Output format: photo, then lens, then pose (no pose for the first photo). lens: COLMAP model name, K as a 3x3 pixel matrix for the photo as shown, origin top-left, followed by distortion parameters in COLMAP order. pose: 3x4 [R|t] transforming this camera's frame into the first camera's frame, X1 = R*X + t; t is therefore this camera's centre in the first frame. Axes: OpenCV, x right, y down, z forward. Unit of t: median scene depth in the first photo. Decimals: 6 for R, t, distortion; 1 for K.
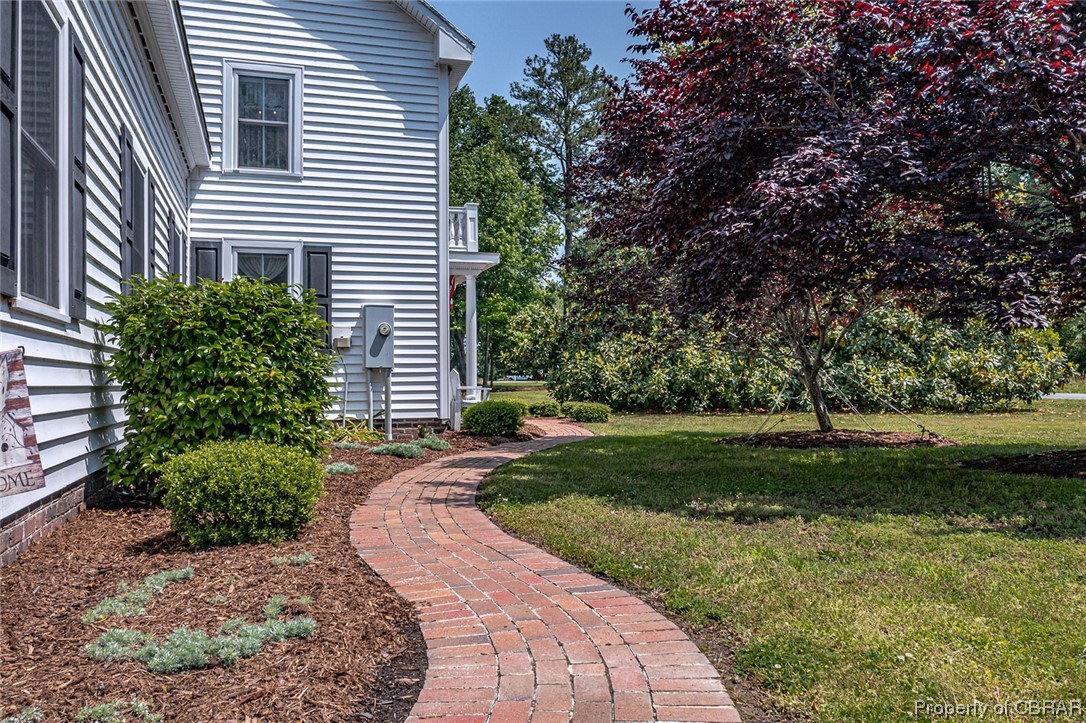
lens RADIAL K [[865.1, 0, 542.4], [0, 865.1, 360.1], [0, 0, 1]] dist [-0.011923, -0.002065]
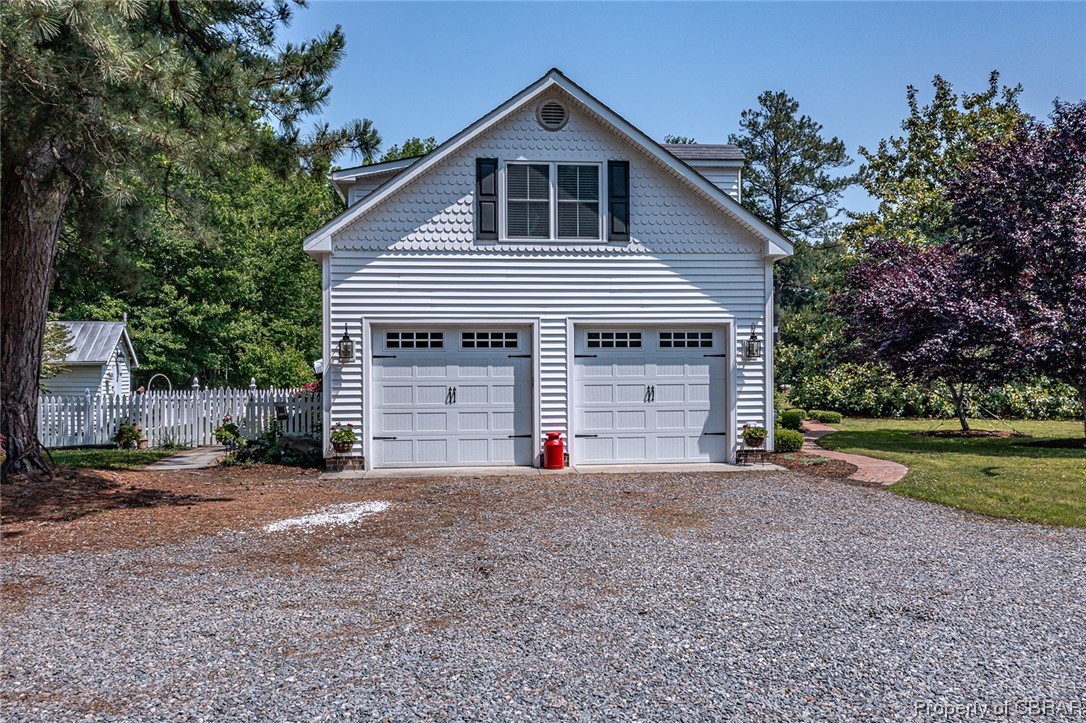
lens RADIAL K [[865.1, 0, 546.5], [0, 865.1, 361.5], [0, 0, 1]] dist [-0.011923, -0.002065]
pose [[0.979148, 0.002036, -0.203140, -0.133999], [-0.000617, 0.999975, 0.007046, -0.056055], [0.203149, -0.006774, 0.979124, -0.720939]]
